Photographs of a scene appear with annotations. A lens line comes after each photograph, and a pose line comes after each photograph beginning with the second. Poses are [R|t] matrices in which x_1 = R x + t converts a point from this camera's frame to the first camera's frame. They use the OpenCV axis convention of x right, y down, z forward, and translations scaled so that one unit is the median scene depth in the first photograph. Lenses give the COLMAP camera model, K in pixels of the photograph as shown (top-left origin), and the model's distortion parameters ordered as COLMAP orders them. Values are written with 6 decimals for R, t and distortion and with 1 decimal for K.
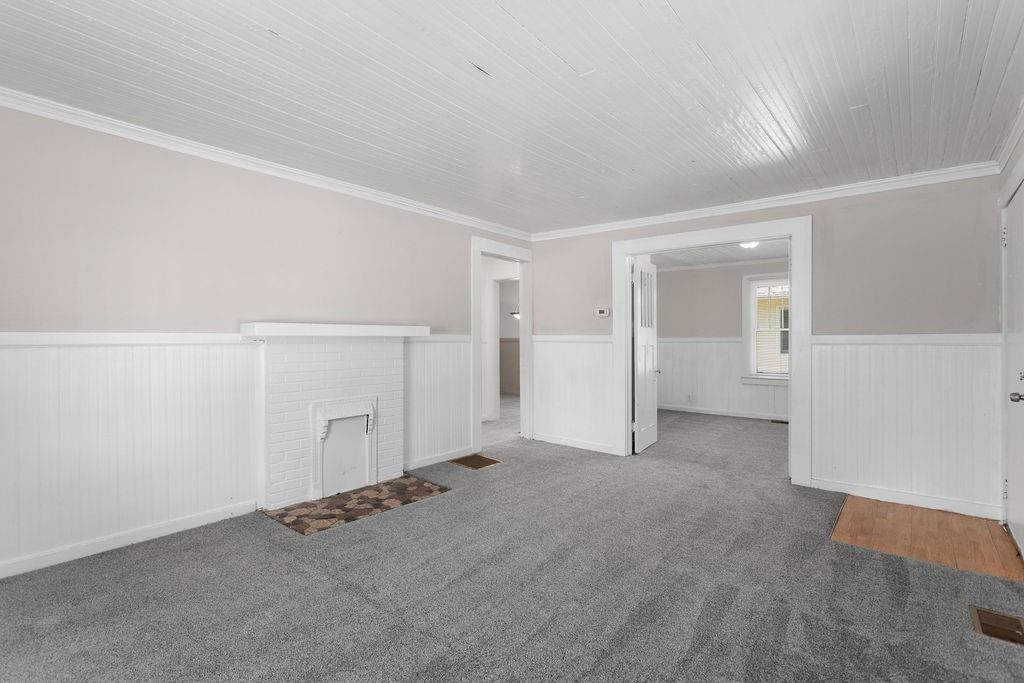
lens RADIAL K [[497.8, 0, 512.0], [0, 497.8, 341.5], [0, 0, 1]] dist [-0.001704, 0.000069]
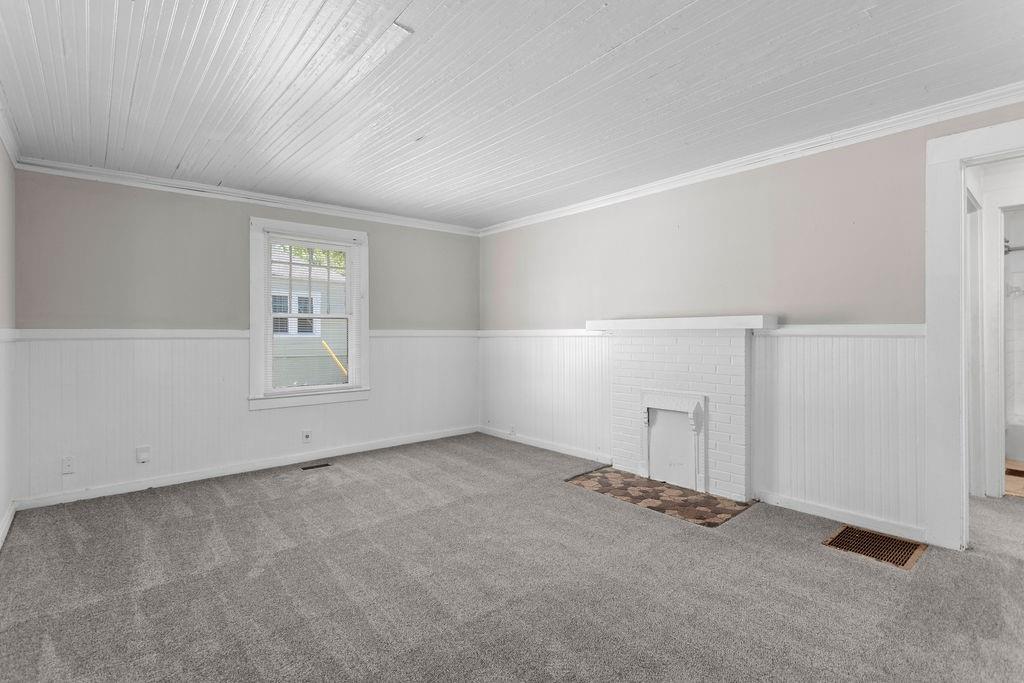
lens RADIAL K [[491.5, 0, 512.0], [0, 491.5, 341.5], [0, 0, 1]] dist [-0.000453, 0.000904]
pose [[-0.187664, 0.012600, -0.982153, 0.720070], [-0.004255, 0.999898, 0.013641, -0.000023], [0.982224, 0.006739, -0.187591, 0.888447]]
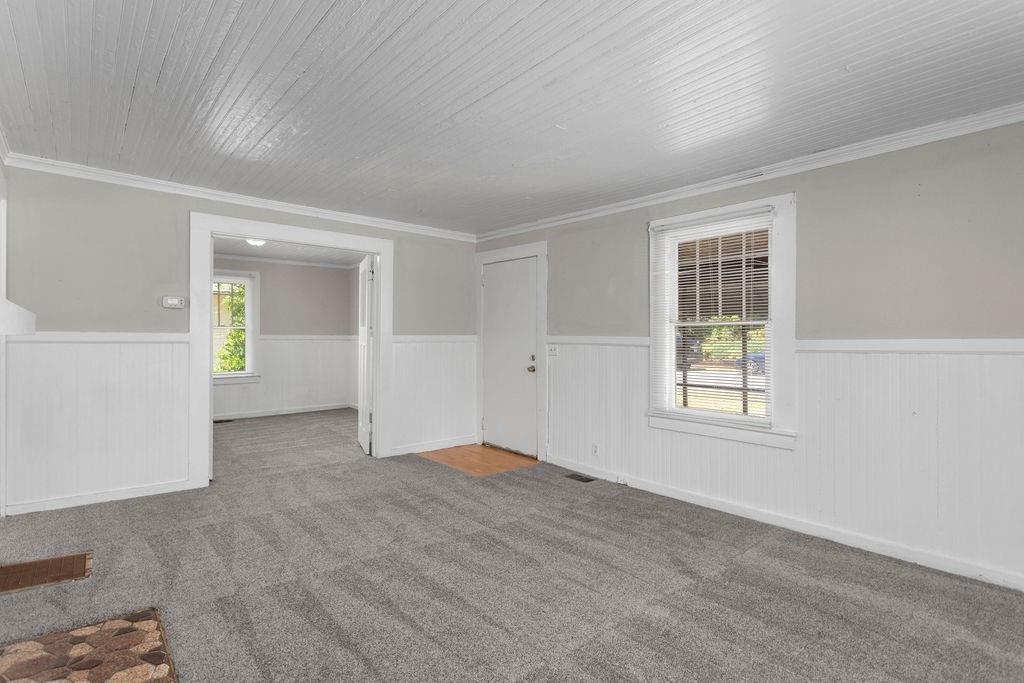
lens RADIAL K [[491.5, 0, 512.0], [0, 491.5, 341.5], [0, 0, 1]] dist [-0.000453, 0.000904]
pose [[0.180056, -0.006399, 0.983636, -0.627063], [0.003014, 0.999978, 0.005954, -0.004077], [-0.983652, 0.001892, 0.180071, 0.536479]]
